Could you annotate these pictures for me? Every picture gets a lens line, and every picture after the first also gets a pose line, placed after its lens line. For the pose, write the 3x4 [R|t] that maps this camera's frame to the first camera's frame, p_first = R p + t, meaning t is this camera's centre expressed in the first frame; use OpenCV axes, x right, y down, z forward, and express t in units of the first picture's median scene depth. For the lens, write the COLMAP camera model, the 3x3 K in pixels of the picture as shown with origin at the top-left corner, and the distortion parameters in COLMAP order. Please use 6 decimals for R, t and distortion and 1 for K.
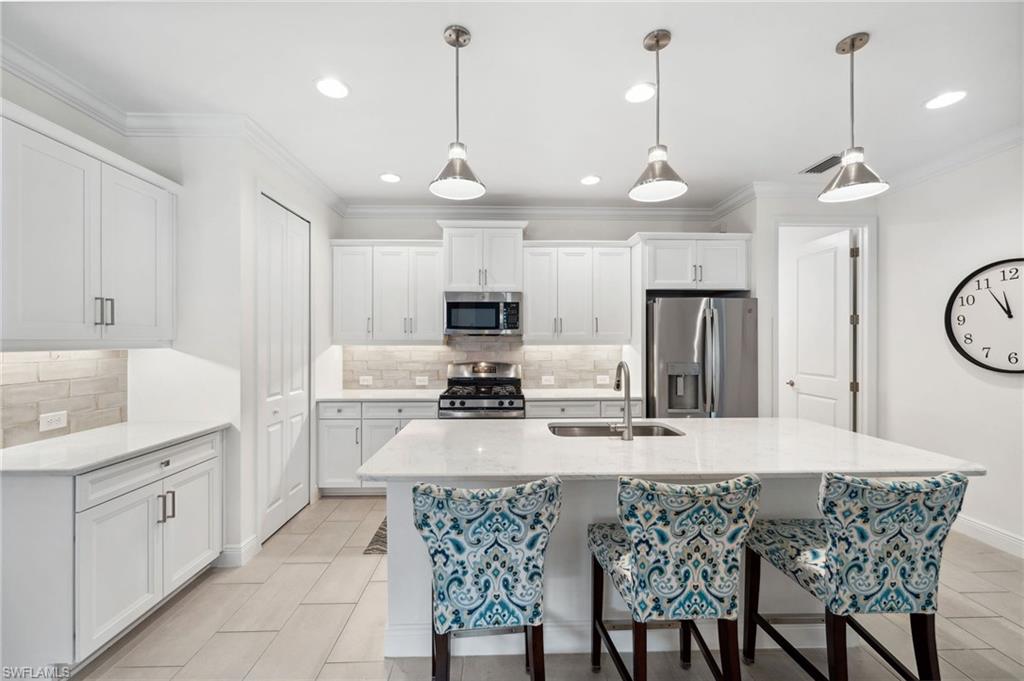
lens RADIAL K [[405.7, 0, 512.0], [0, 405.7, 340.5], [0, 0, 1]] dist [-0.001635, -0.000260]
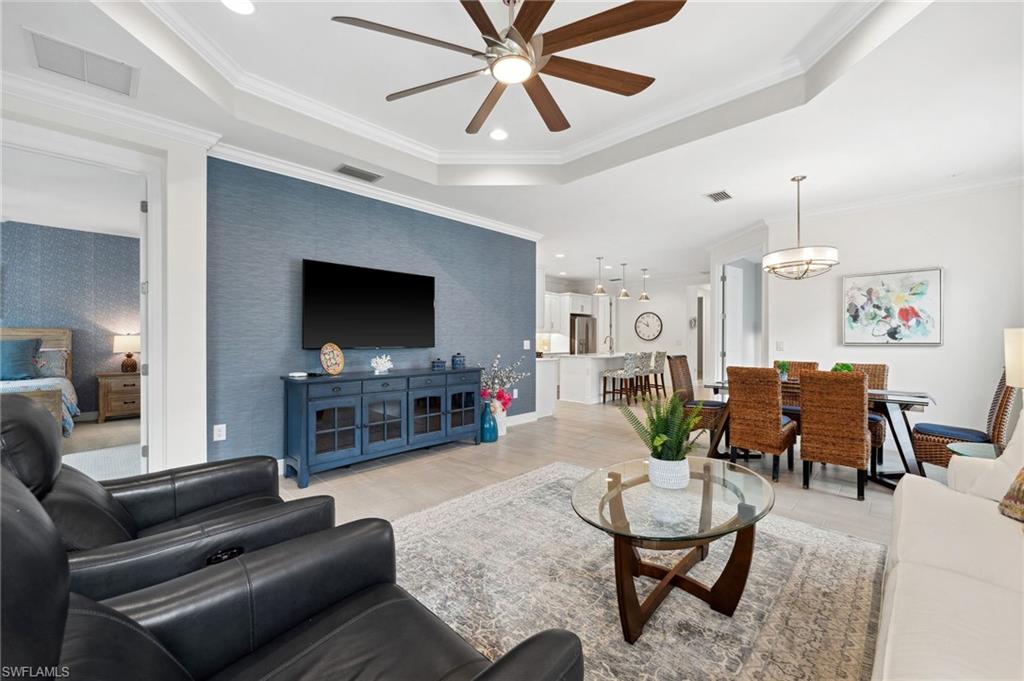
lens RADIAL K [[405.7, 0, 512.0], [0, 405.7, 340.5], [0, 0, 1]] dist [-0.001635, -0.000260]
pose [[0.720031, -0.000856, 0.693942, -1.853325], [-0.001400, 0.999995, 0.002687, 0.051826], [-0.693941, -0.002906, 0.720026, -0.704125]]
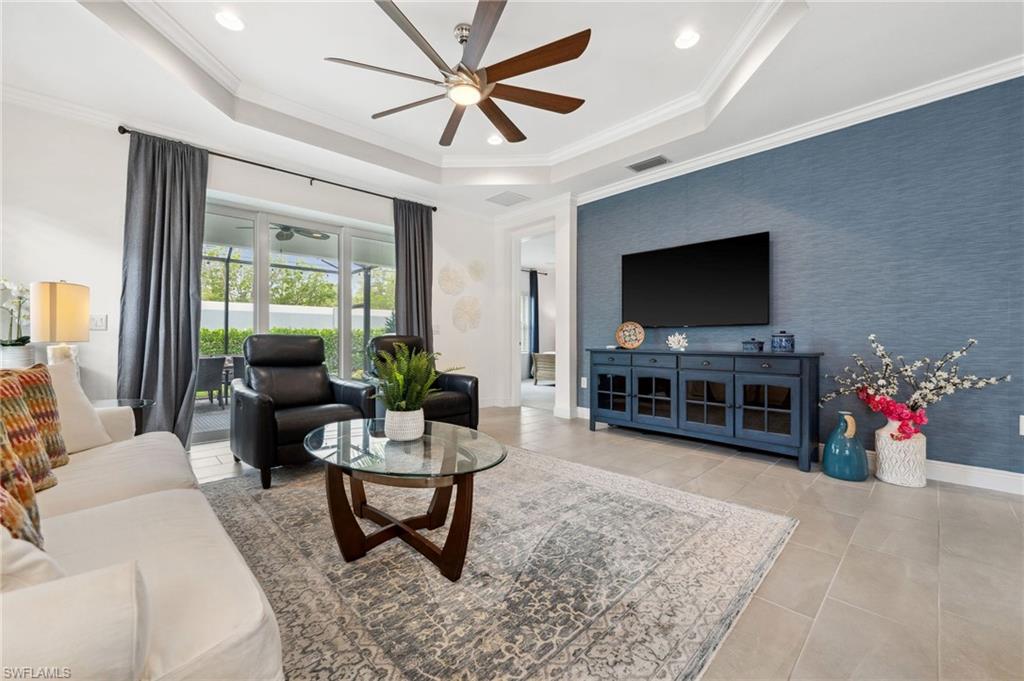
lens RADIAL K [[408.3, 0, 511.1], [0, 408.3, 339.4], [0, 0, 1]] dist [0.001671, 0.000206]
pose [[0.669402, 0.001078, -0.742900, -0.838330], [-0.000486, 0.999999, 0.001013, 0.110974], [0.742900, -0.000317, 0.669402, -0.721620]]
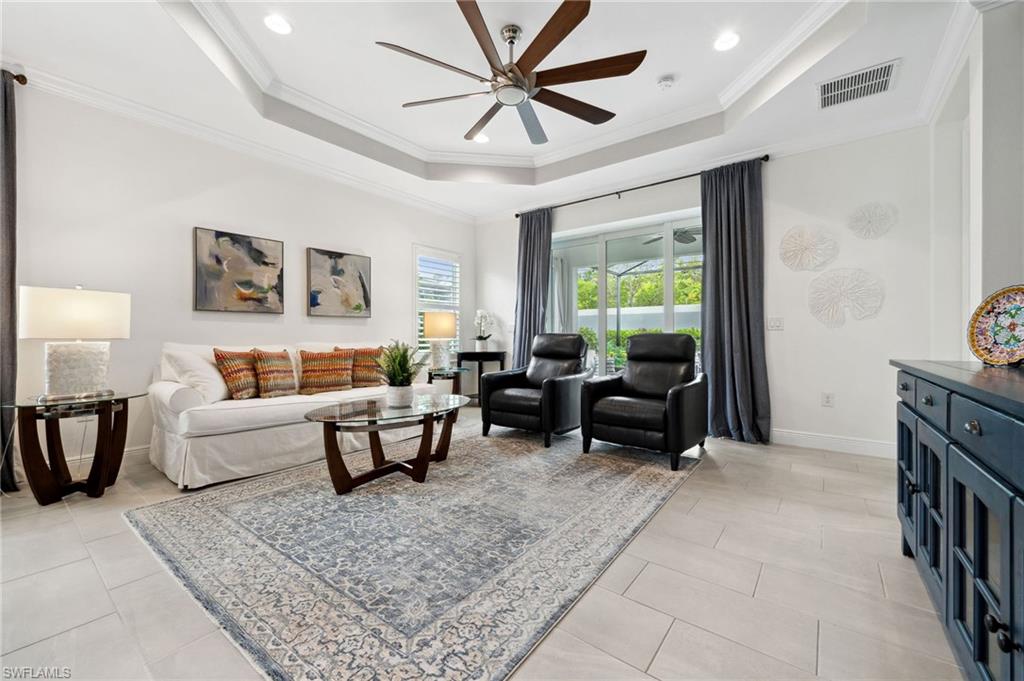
lens RADIAL K [[408.7, 0, 510.8], [0, 408.7, 336.3], [0, 0, 1]] dist [0.000262, -0.000107]
pose [[-0.635470, -0.001947, -0.772123, -0.866102], [-0.002109, 0.999997, -0.000786, 0.110816], [0.772123, 0.001129, -0.635473, 0.198128]]
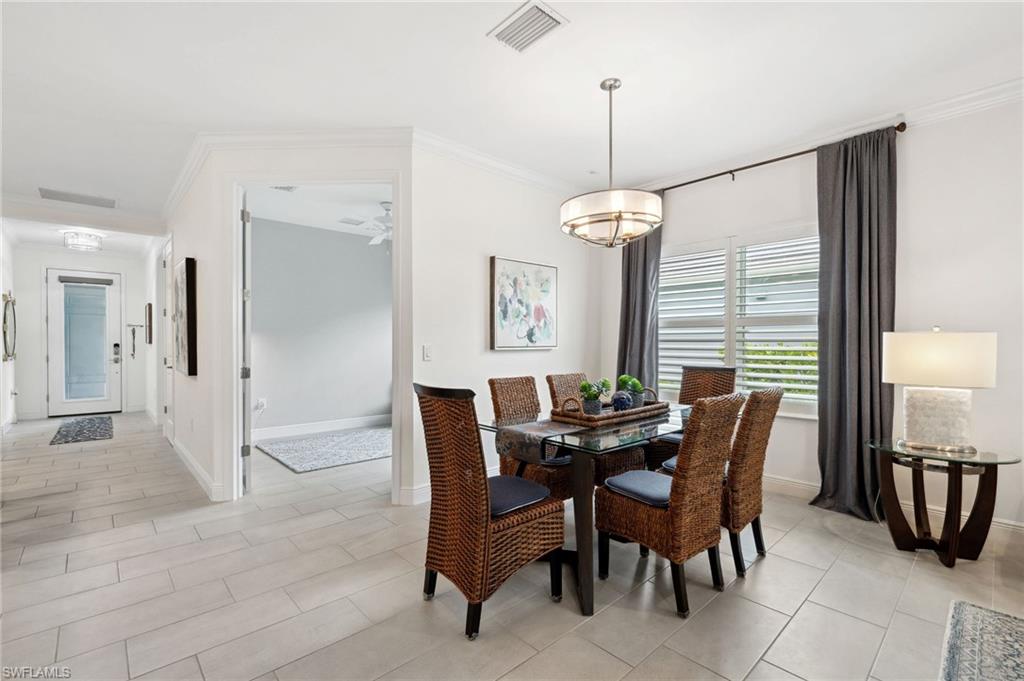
lens RADIAL K [[453.9, 0, 510.0], [0, 453.9, 349.4], [0, 0, 1]] dist [-0.002980, -0.000155]
pose [[-0.655830, -0.011421, 0.754823, -1.032294], [-0.000939, 0.999897, 0.014314, 0.051360], [-0.754908, 0.008679, -0.655773, 0.151930]]
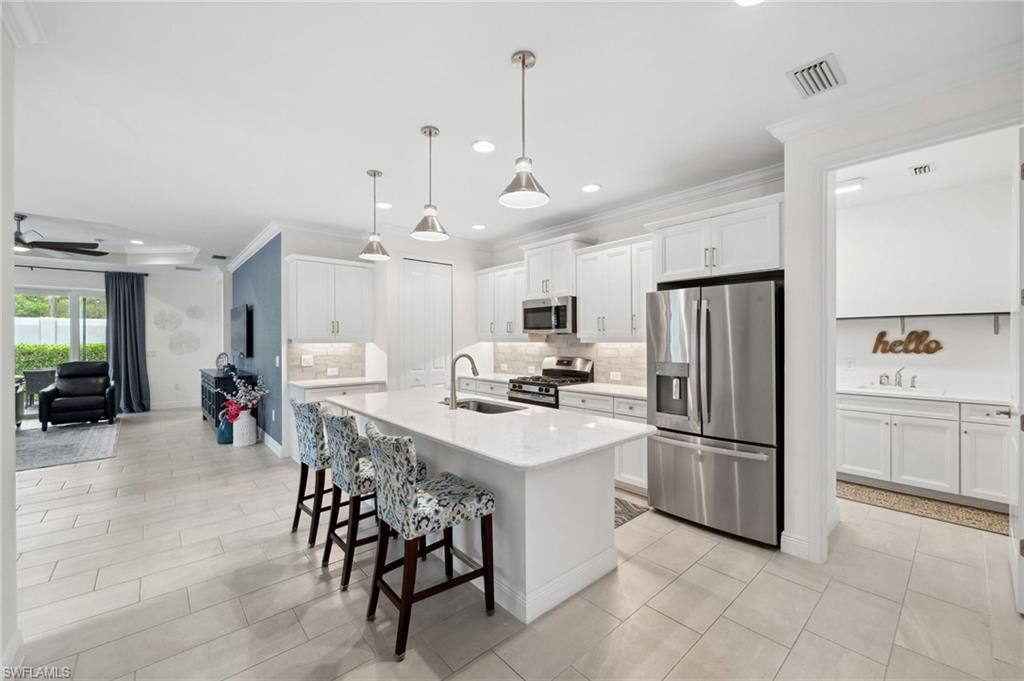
lens RADIAL K [[408.3, 0, 511.1], [0, 408.3, 339.4], [0, 0, 1]] dist [0.001671, 0.000206]
pose [[0.638057, -0.000388, -0.769989, 0.833481], [0.003481, 0.999991, 0.002380, -0.000034], [0.769981, -0.004199, 0.638053, 0.142844]]
